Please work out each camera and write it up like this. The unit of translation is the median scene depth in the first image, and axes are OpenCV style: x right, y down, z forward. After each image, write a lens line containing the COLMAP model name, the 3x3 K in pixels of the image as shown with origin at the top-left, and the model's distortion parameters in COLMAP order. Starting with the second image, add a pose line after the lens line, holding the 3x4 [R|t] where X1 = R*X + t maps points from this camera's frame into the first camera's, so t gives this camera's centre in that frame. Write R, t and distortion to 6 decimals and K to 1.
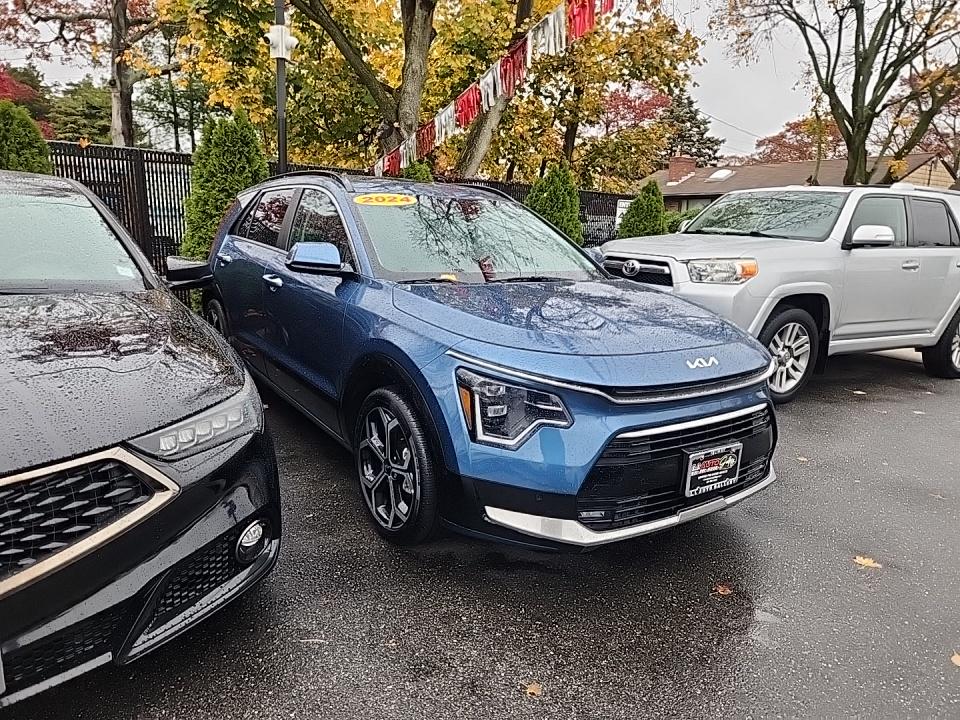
lens RADIAL K [[624.7, 0, 490.3], [0, 624.7, 360.4], [0, 0, 1]] dist [0.060879, -0.046567]
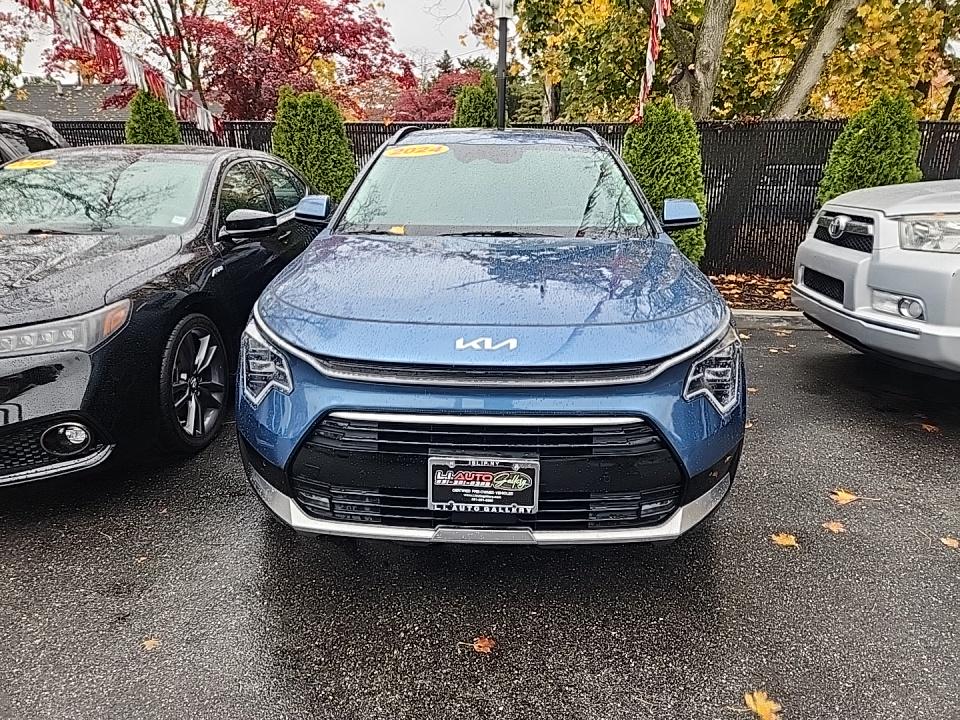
lens RADIAL K [[624.7, 0, 490.3], [0, 624.7, 360.4], [0, 0, 1]] dist [0.060879, -0.046567]
pose [[0.802575, 0.132260, -0.581705, 0.372694], [-0.100547, 0.991154, 0.086629, -0.020246], [0.588017, -0.011038, 0.808773, 0.189691]]
